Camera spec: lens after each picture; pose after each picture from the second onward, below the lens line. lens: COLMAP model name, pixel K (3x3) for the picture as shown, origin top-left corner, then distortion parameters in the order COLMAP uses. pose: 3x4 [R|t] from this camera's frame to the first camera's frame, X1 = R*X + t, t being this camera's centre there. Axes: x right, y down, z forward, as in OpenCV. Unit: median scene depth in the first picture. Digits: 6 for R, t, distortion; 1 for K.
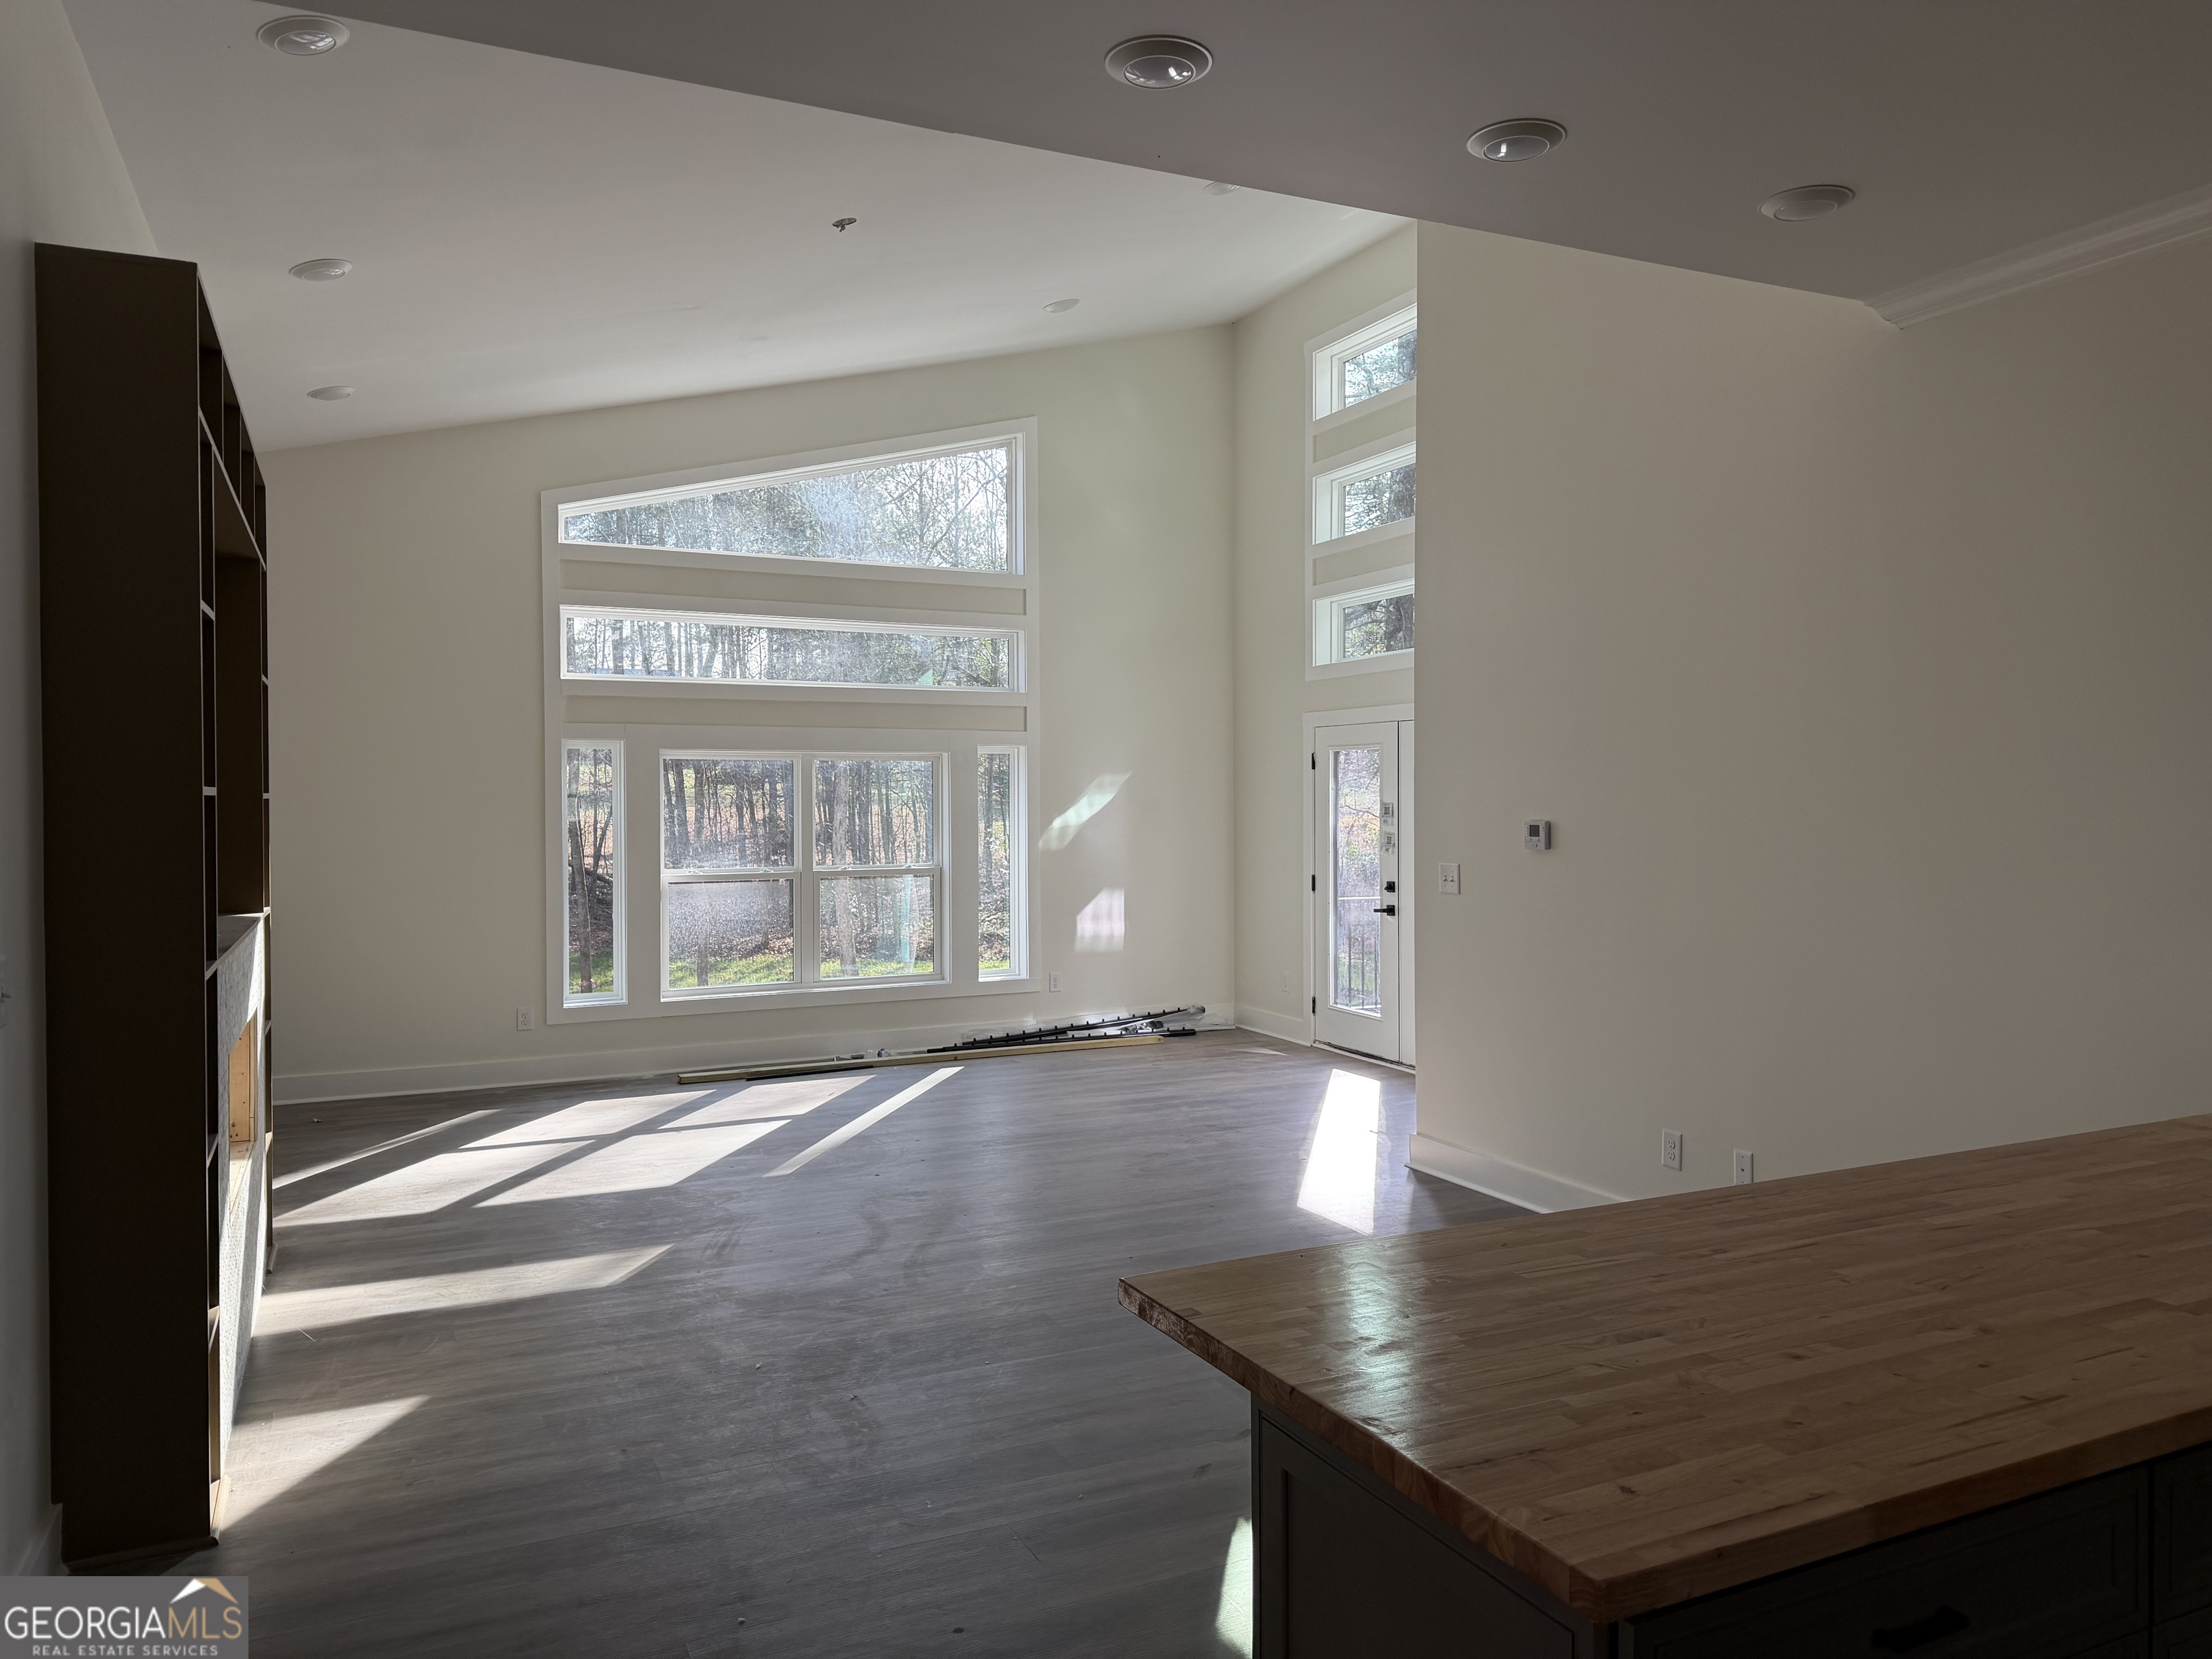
lens RADIAL K [[1564.5, 0, 1115.7], [0, 1564.5, 818.8], [0, 0, 1]] dist [0.144827, -0.264186]
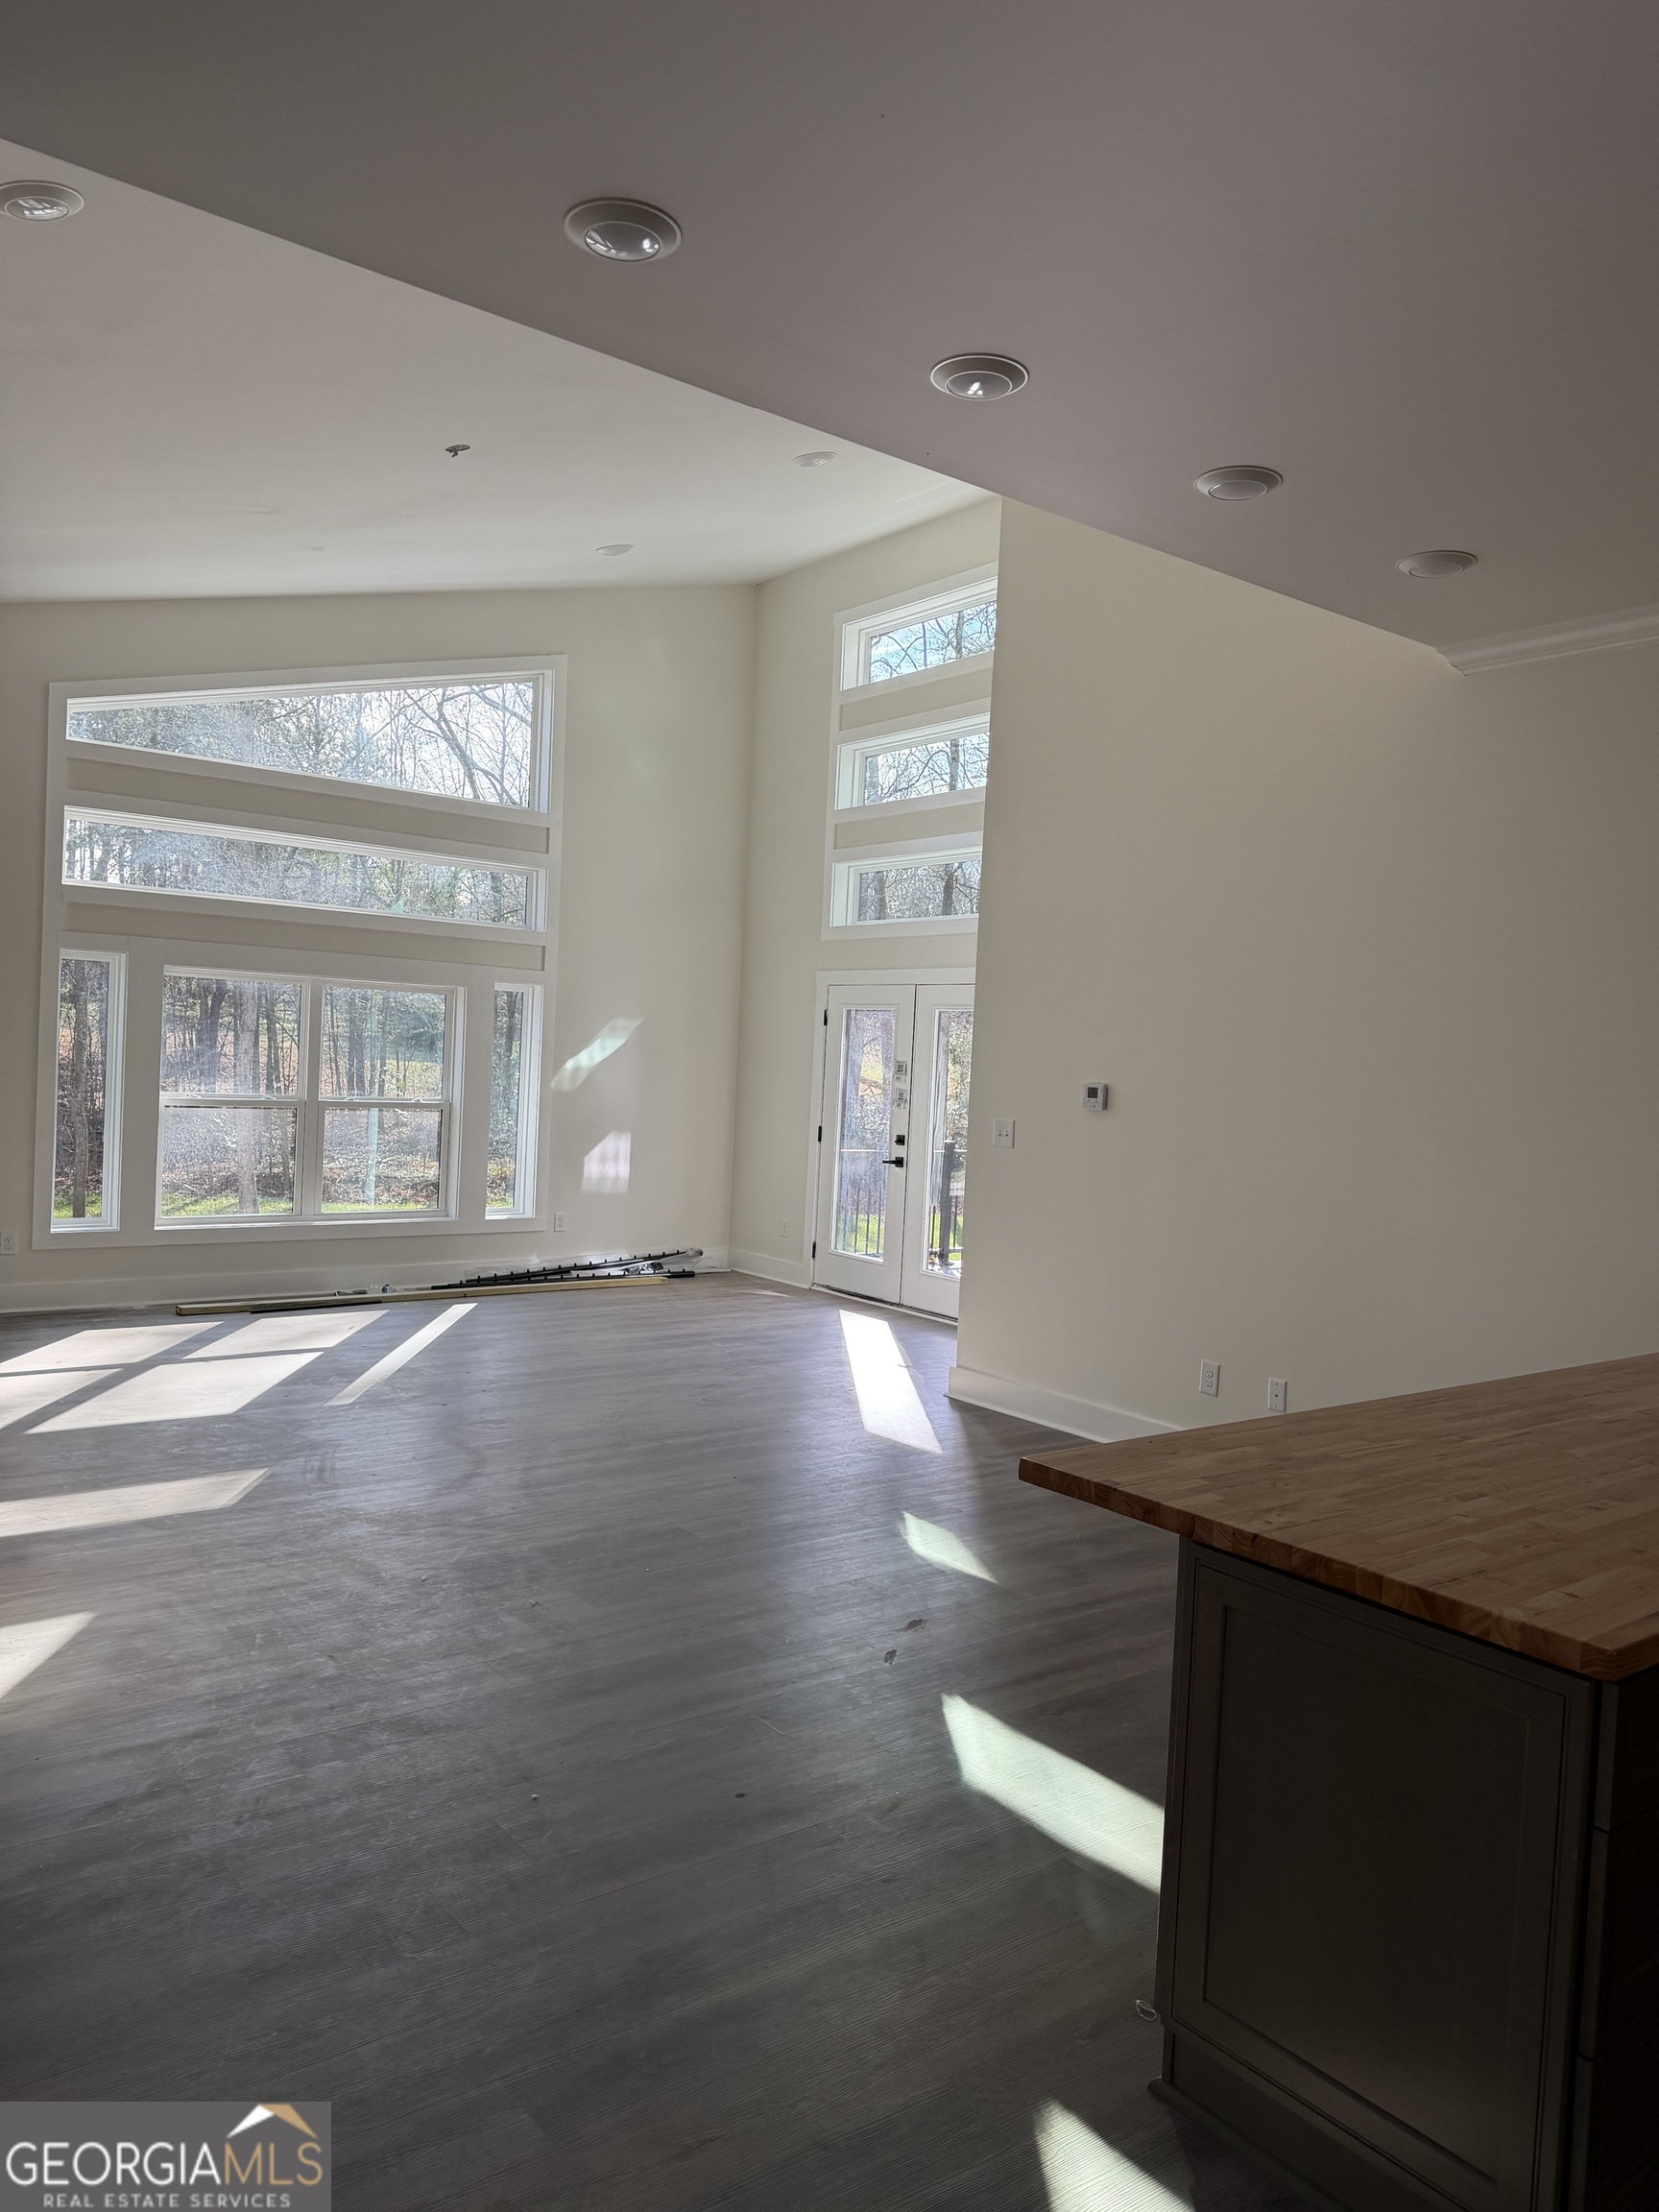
lens RADIAL K [[1564.5, 0, 829.5], [0, 1564.5, 1106.0], [0, 0, 1]] dist [0.144827, -0.264186]
pose [[0.975389, 0.044569, 0.215939, -0.103976], [-0.049229, 0.998655, 0.016247, 0.005551], [-0.214924, -0.026478, 0.976272, -0.023995]]
